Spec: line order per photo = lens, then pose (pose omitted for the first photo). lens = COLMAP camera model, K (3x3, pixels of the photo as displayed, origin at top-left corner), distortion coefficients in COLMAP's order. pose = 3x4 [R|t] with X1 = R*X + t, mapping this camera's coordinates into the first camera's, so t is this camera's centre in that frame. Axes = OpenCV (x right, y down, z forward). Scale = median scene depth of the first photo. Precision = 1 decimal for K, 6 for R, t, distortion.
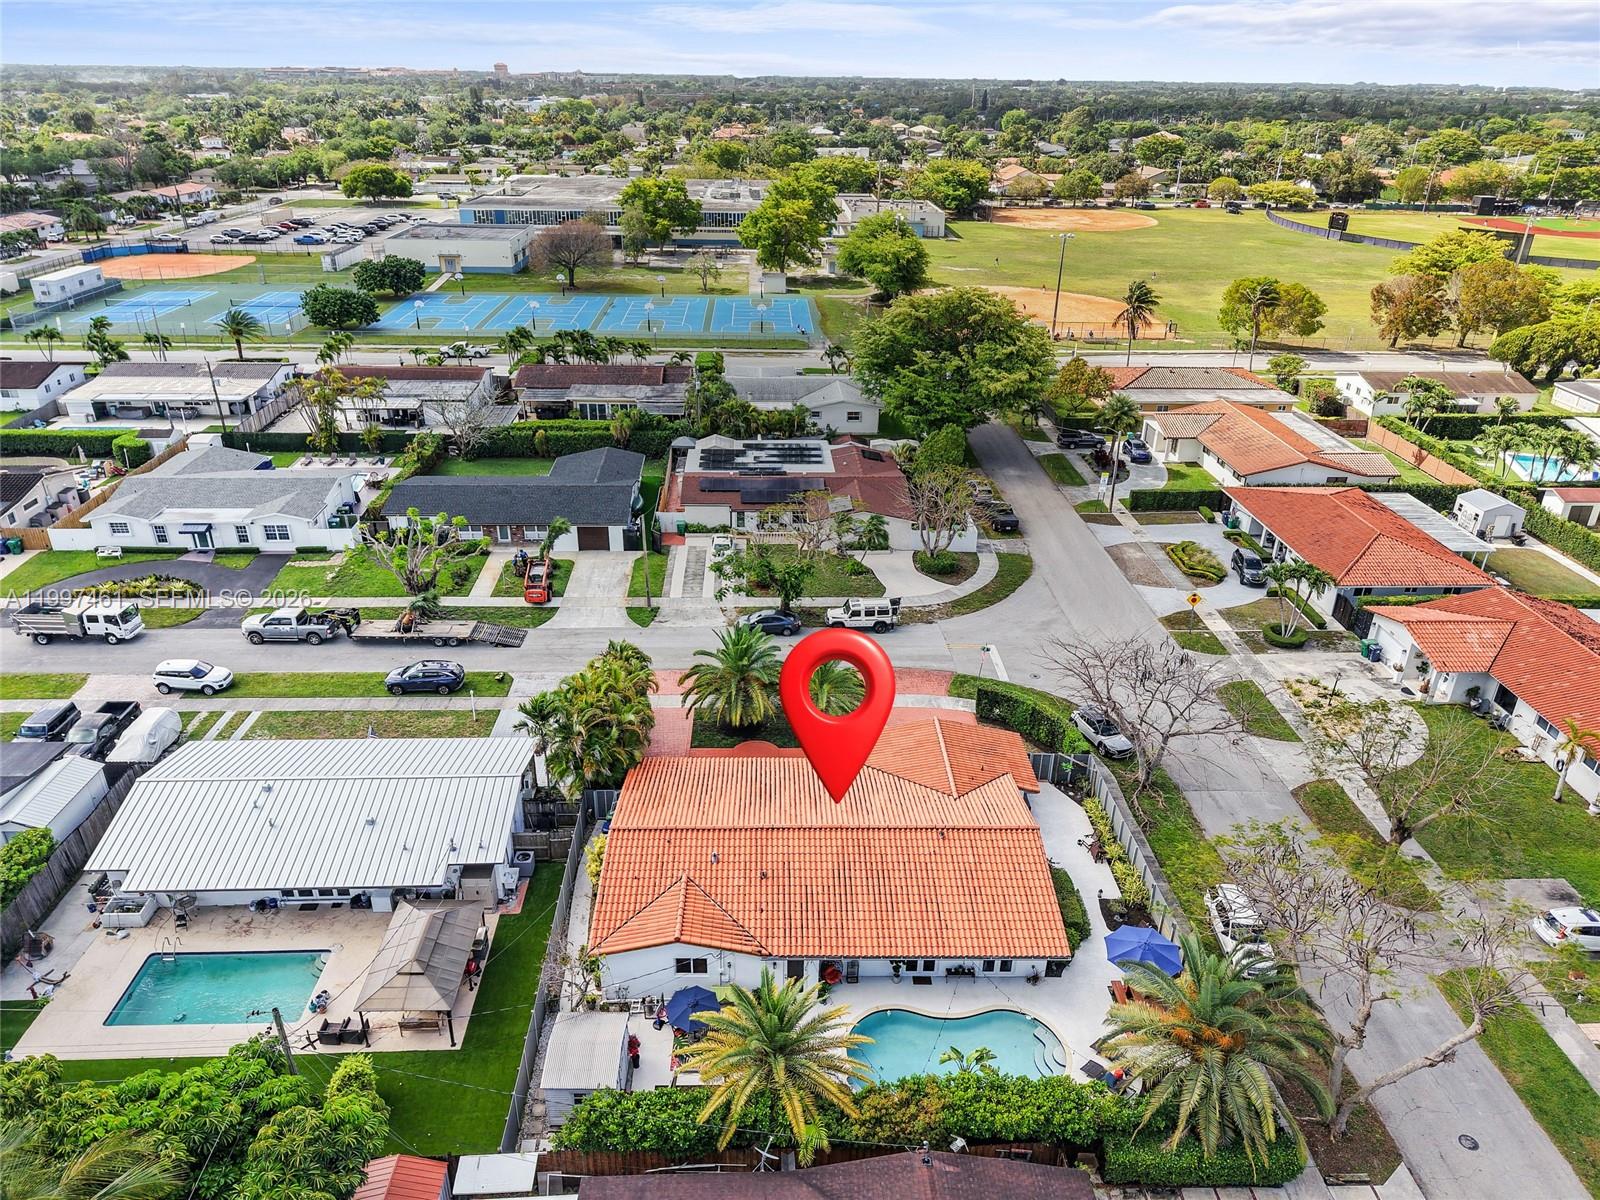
lens RADIAL K [[1053.3, 0, 800.0], [0, 1053.3, 600.0], [0, 0, 1]] dist [0.039678, -0.030419]
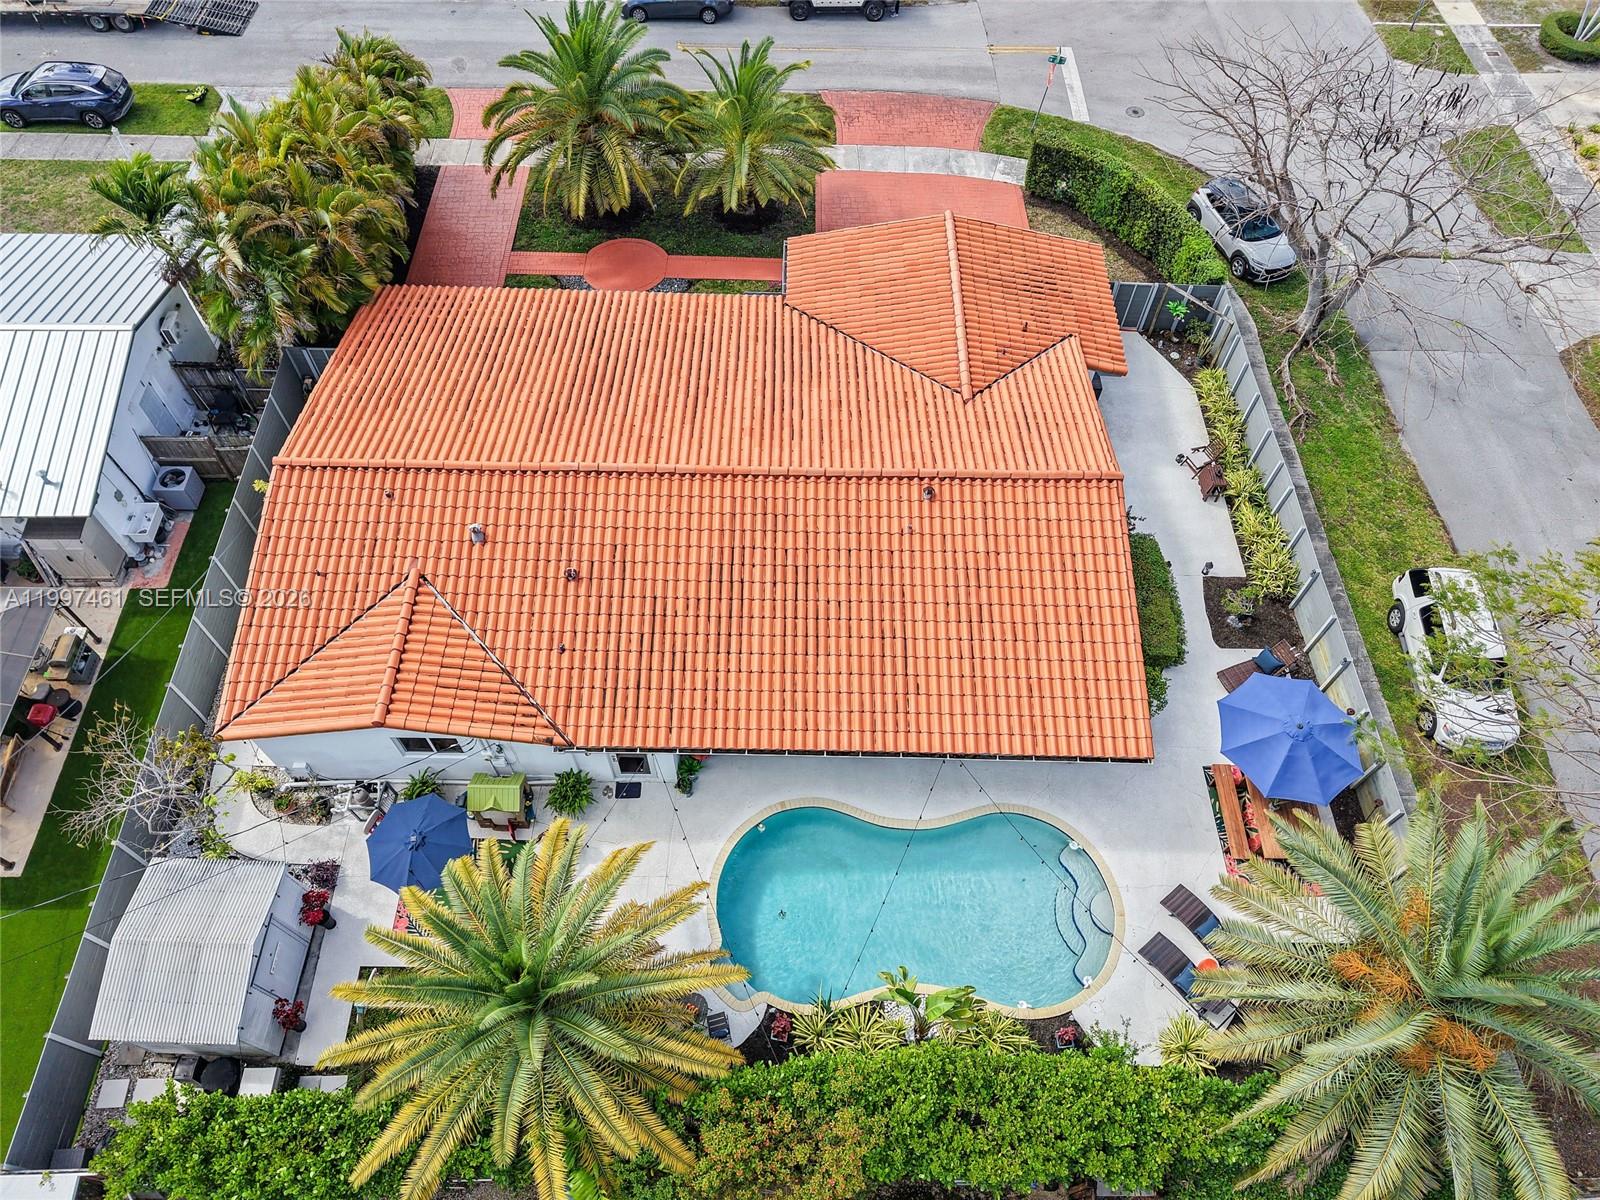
lens RADIAL K [[1053.3, 0, 800.0], [0, 1053.3, 600.0], [0, 0, 1]] dist [0.039678, -0.030419]
pose [[0.999609, 0.025557, -0.011318, 0.065332], [-0.016085, 0.857136, 0.514839, 0.005483], [0.022858, -0.514456, 0.857212, 0.444055]]
